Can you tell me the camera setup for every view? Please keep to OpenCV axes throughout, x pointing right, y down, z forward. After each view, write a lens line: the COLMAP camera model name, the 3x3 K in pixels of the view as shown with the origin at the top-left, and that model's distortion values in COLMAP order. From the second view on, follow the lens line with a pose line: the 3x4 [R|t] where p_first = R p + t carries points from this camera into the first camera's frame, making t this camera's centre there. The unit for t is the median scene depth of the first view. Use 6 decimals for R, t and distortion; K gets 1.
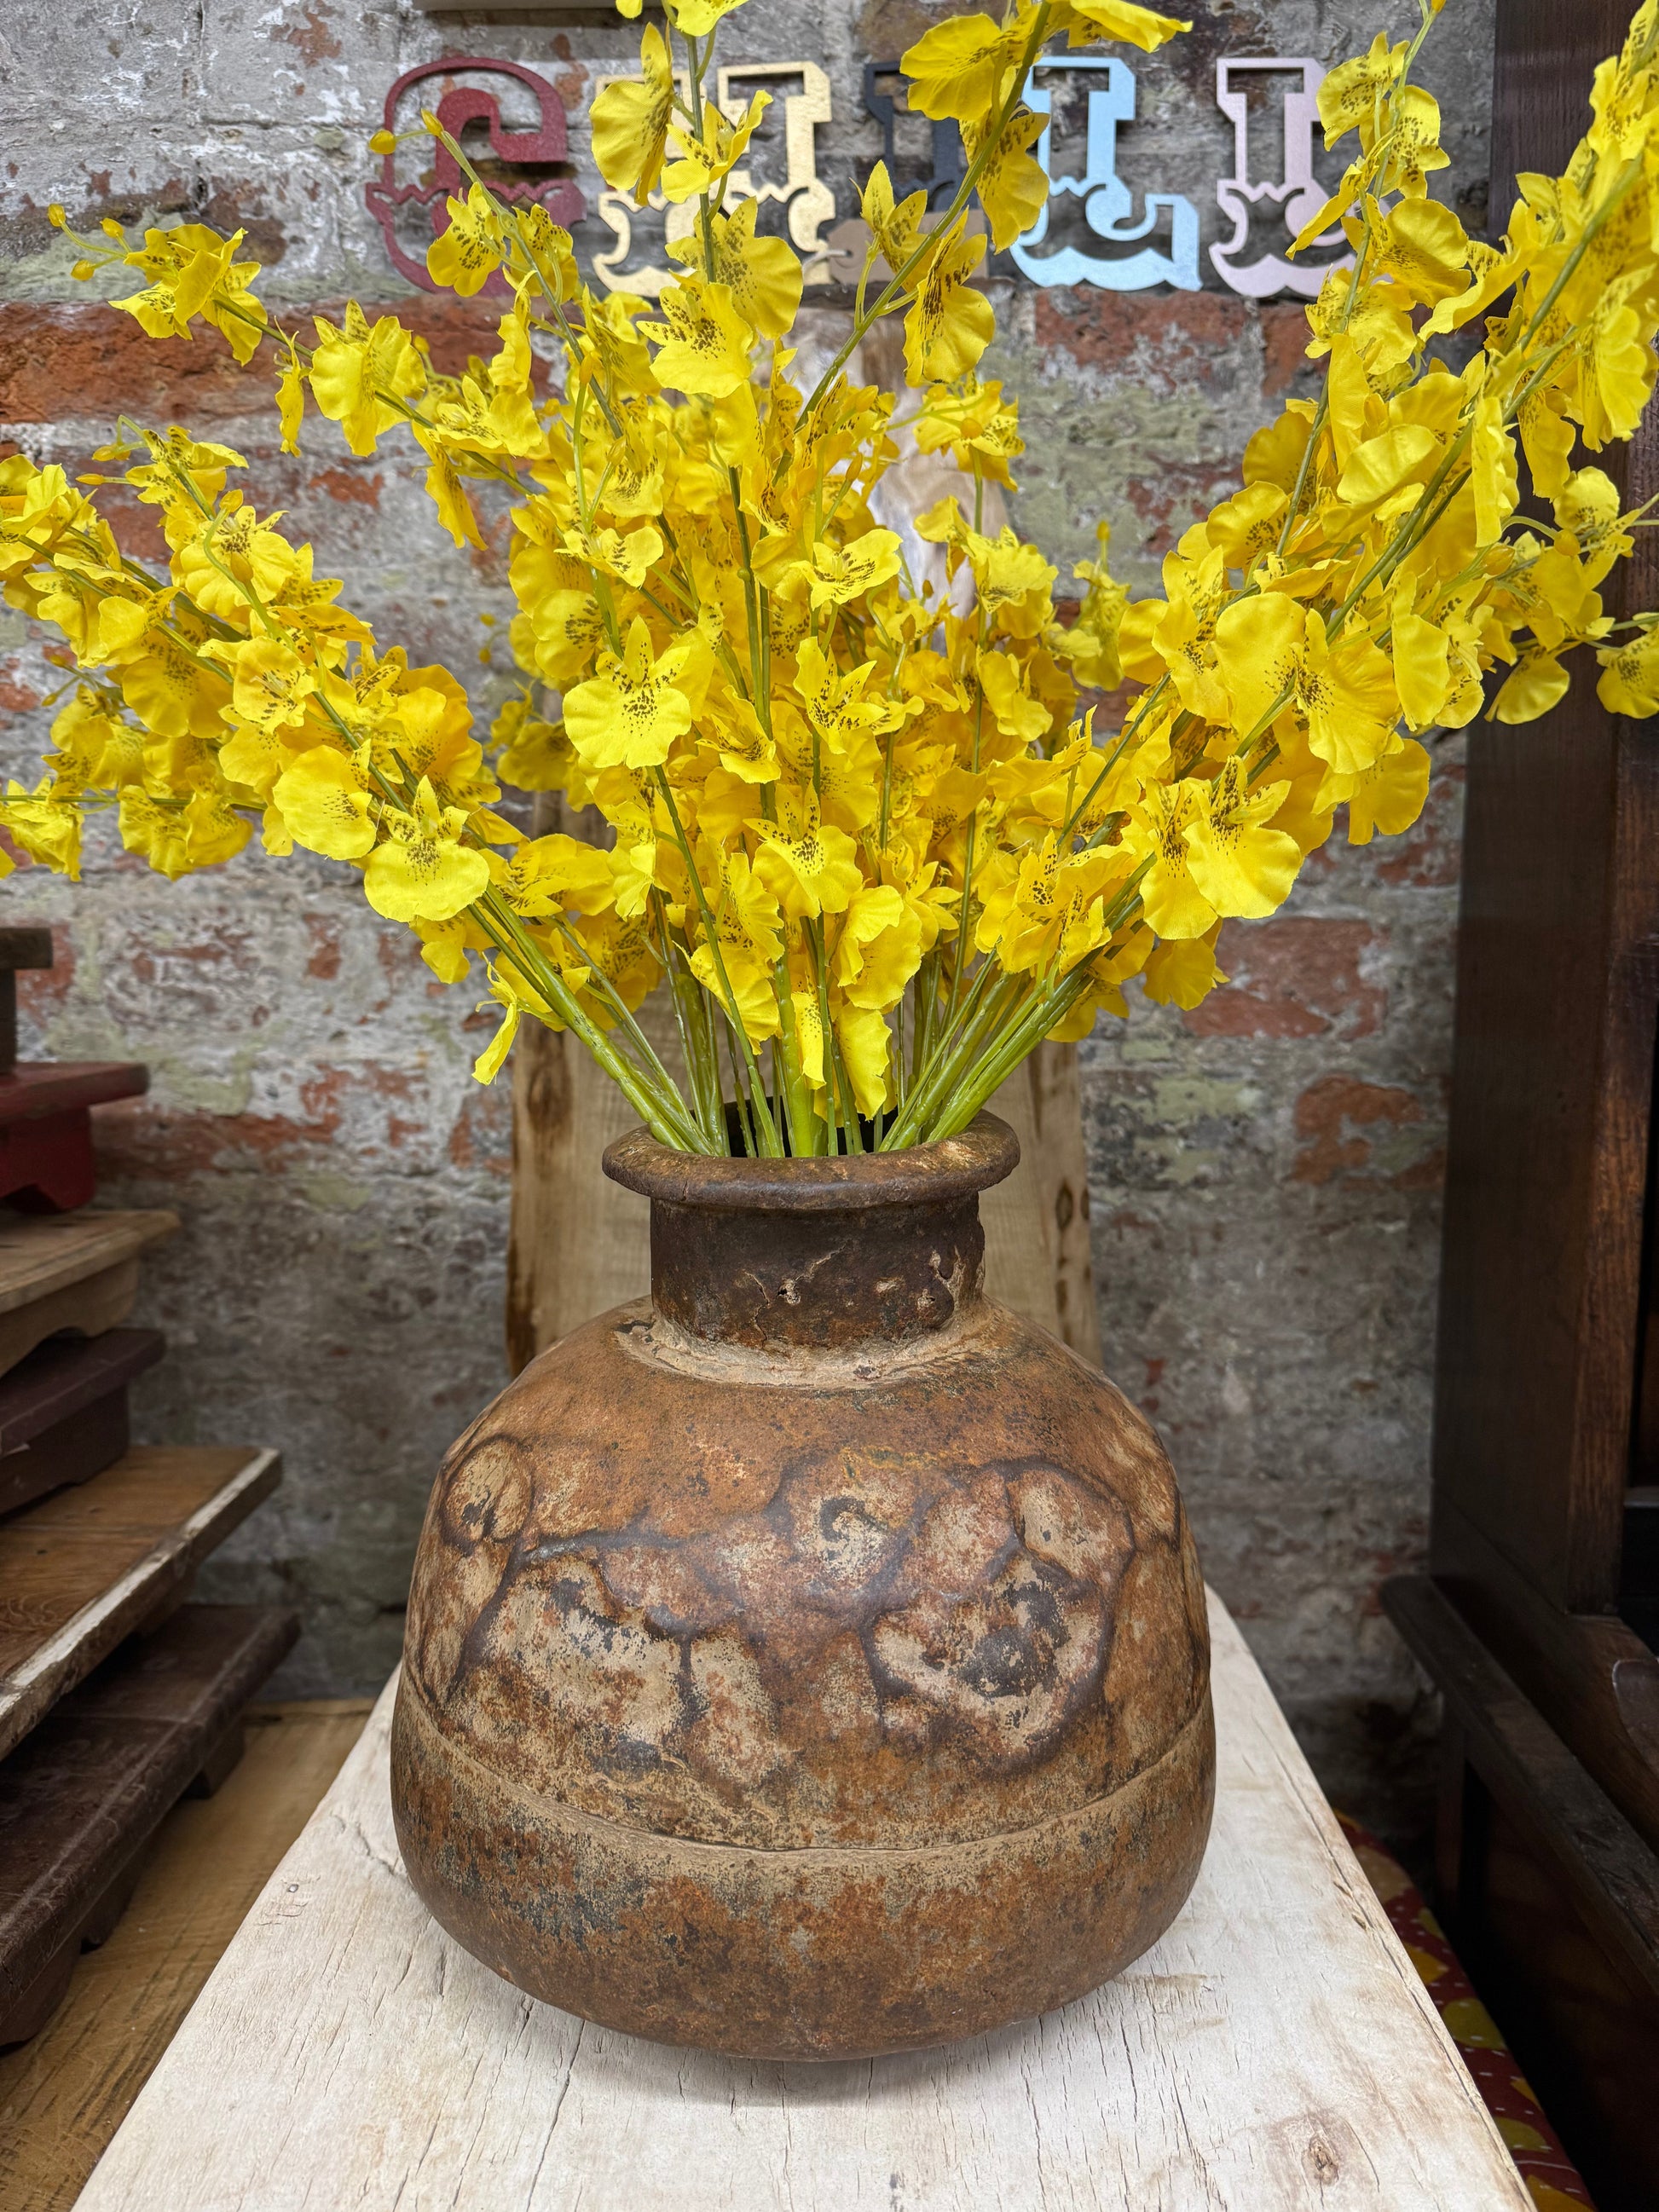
lens RADIAL K [[1675.5, 0, 816.6], [0, 1675.5, 1065.0], [0, 0, 1]] dist [-0.025001, 0.000498]
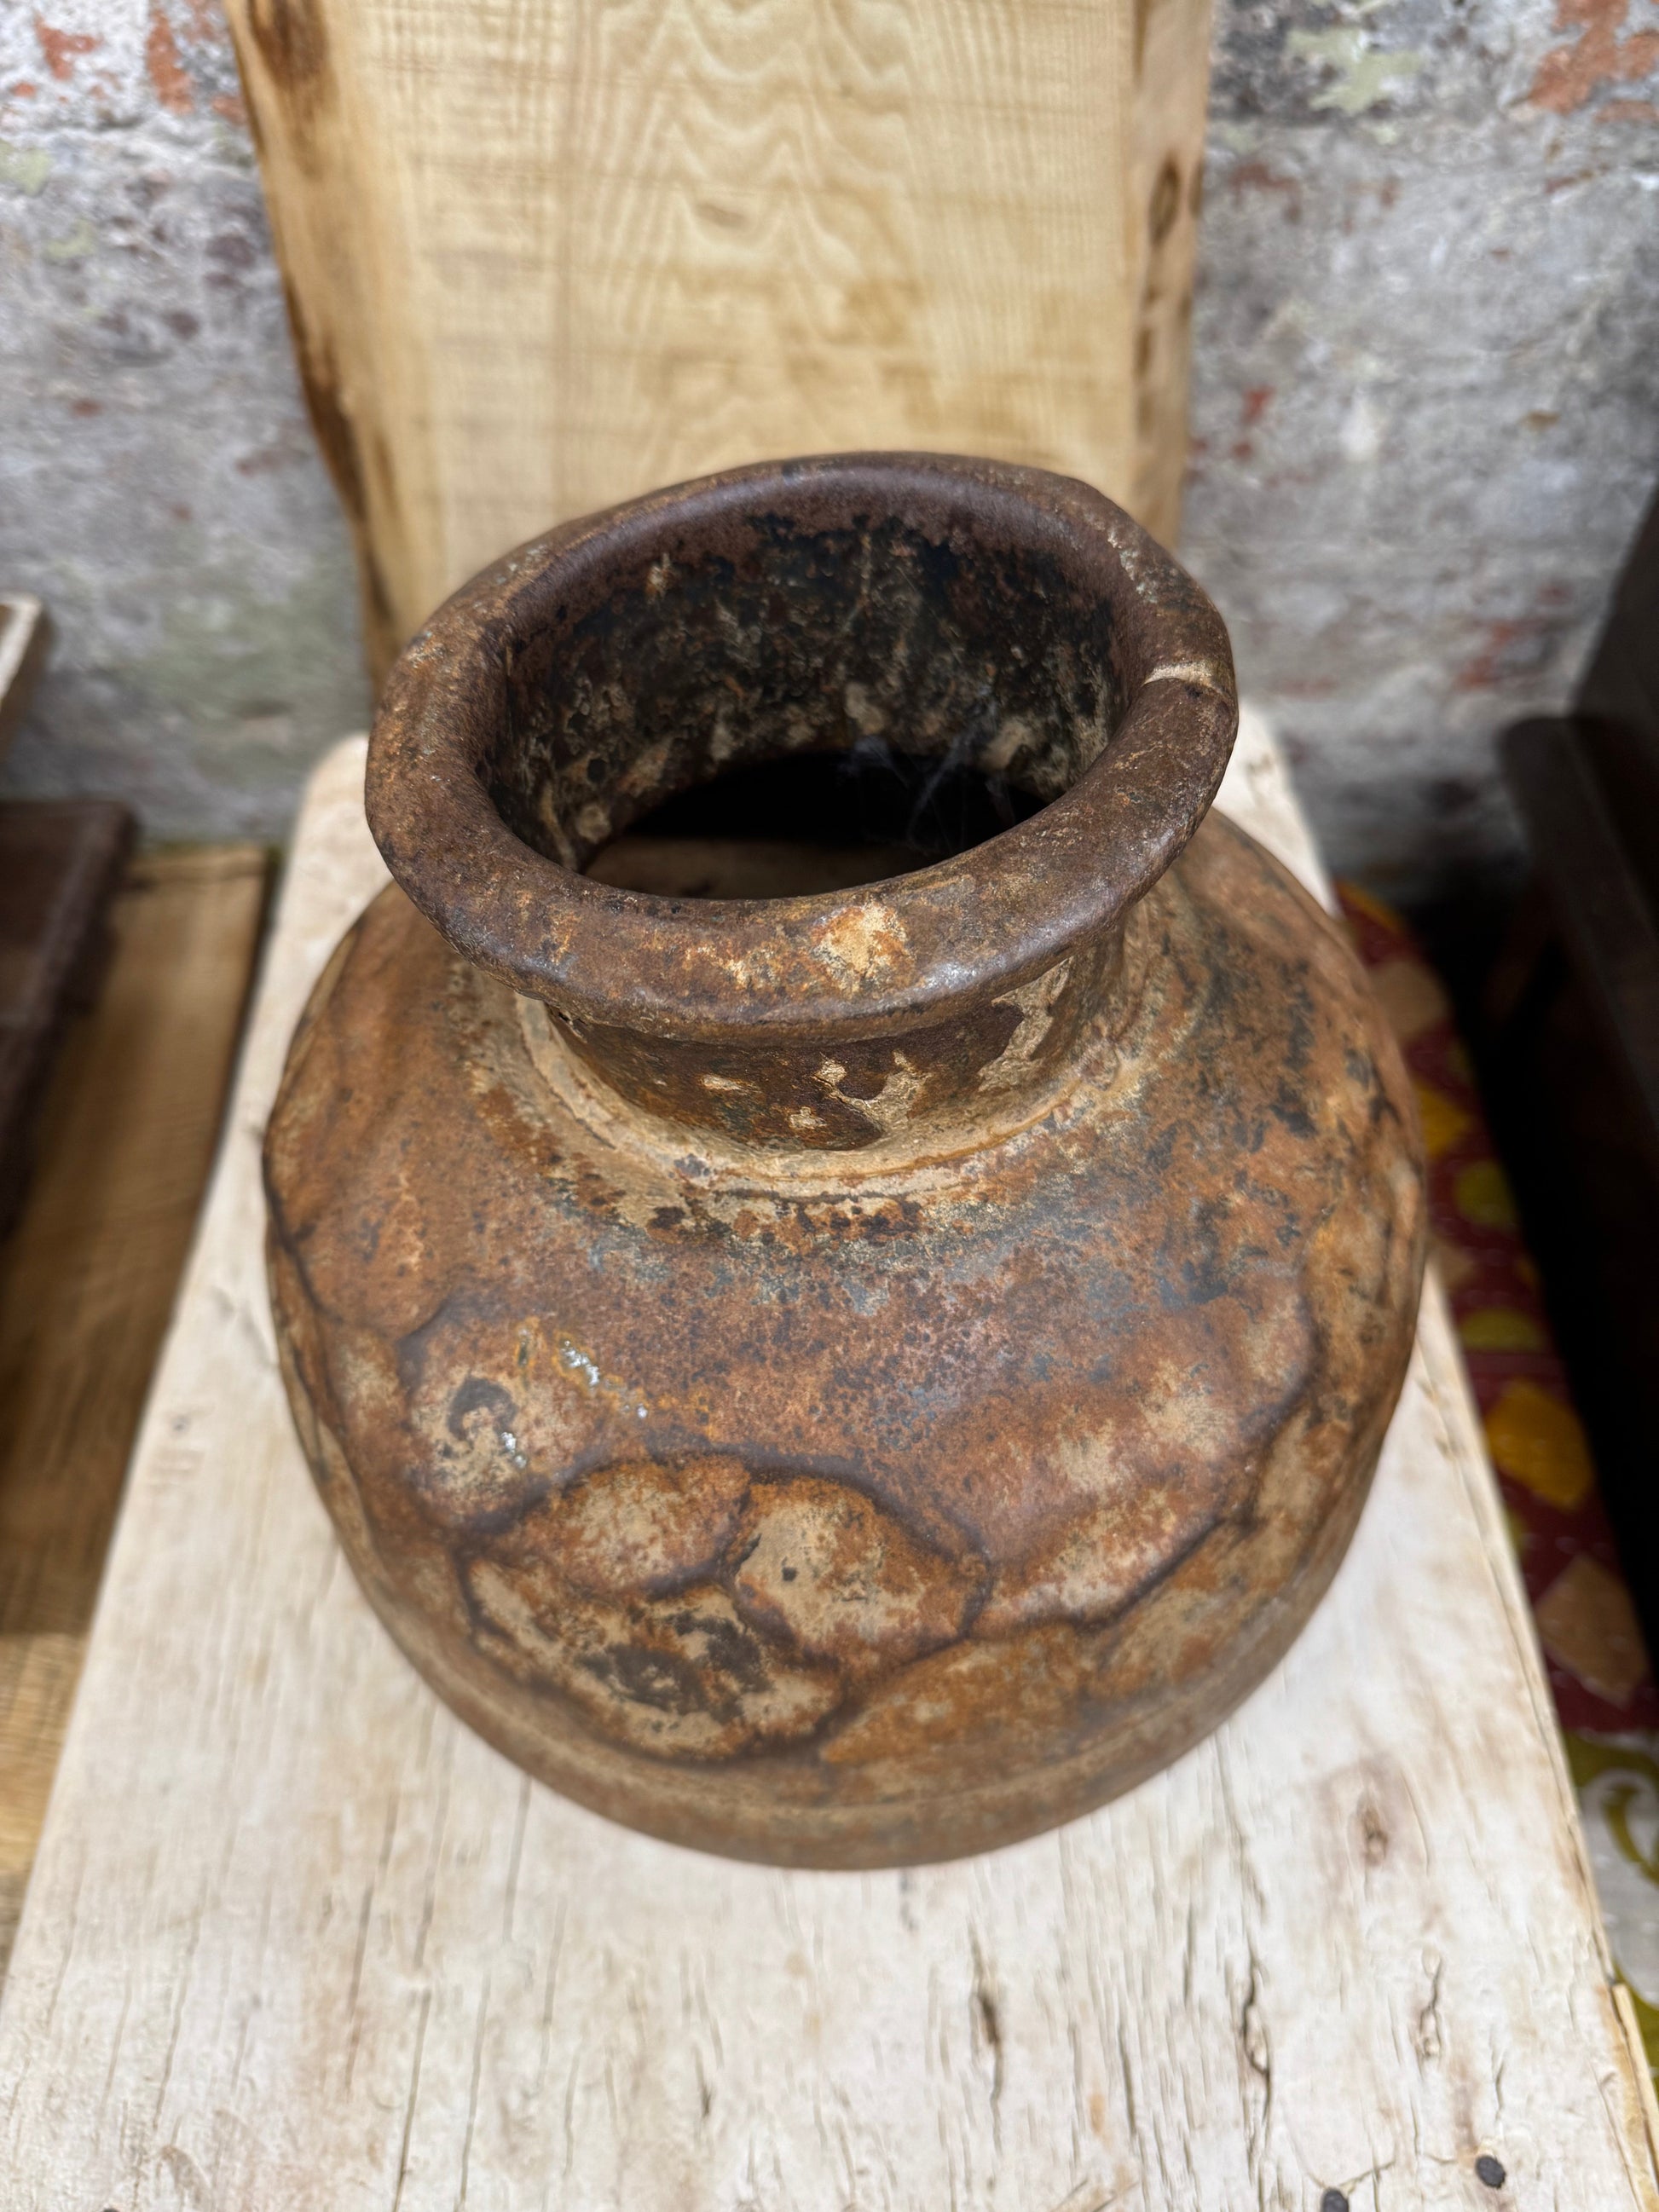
lens RADIAL K [[1675.5, 0, 809.3], [0, 1675.5, 1085.9], [0, 0, 1]] dist [-0.025001, 0.000498]
pose [[0.999395, -0.033851, 0.008041, 0.000774], [0.017181, 0.681117, 0.731973, -0.139734], [-0.030255, -0.731392, 0.681286, 0.324804]]
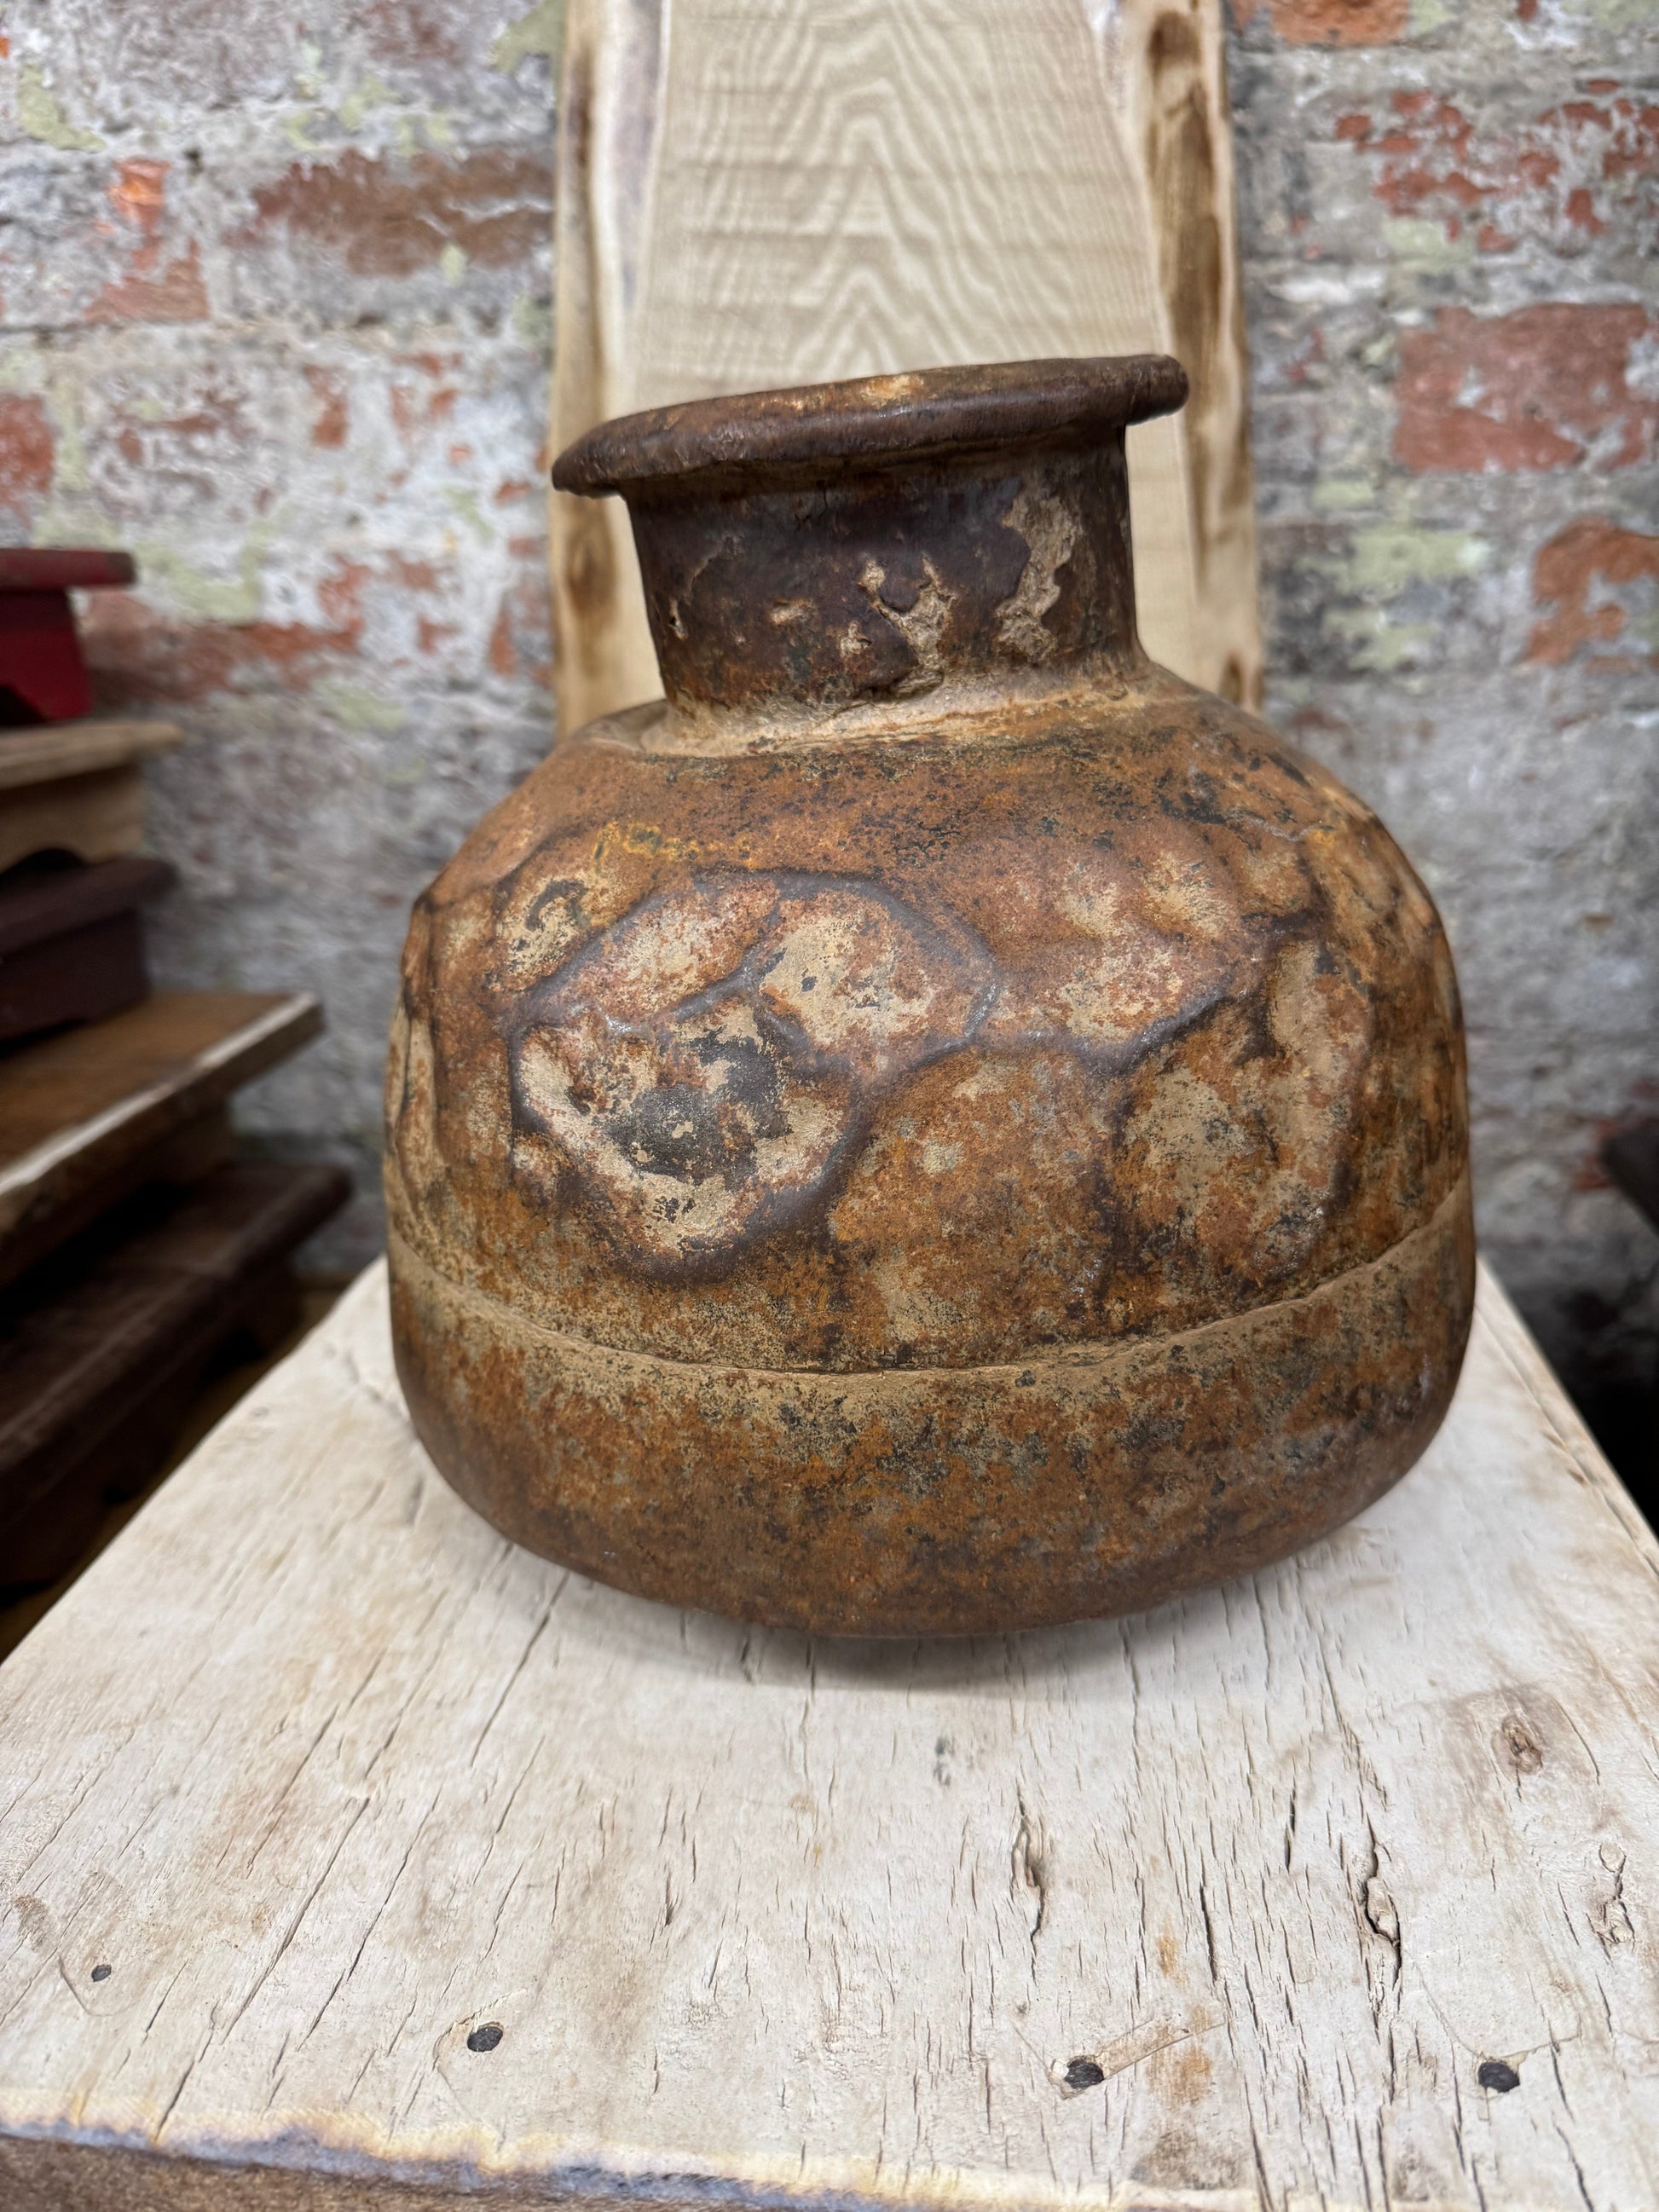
lens RADIAL K [[1675.5, 0, 800.8], [0, 1675.5, 1133.6], [0, 0, 1]] dist [-0.025001, 0.000498]
pose [[0.993727, 0.000997, -0.111824, 0.031939], [0.024283, 0.974177, 0.224478, 0.103783], [0.109160, -0.225785, 0.968042, 0.143722]]
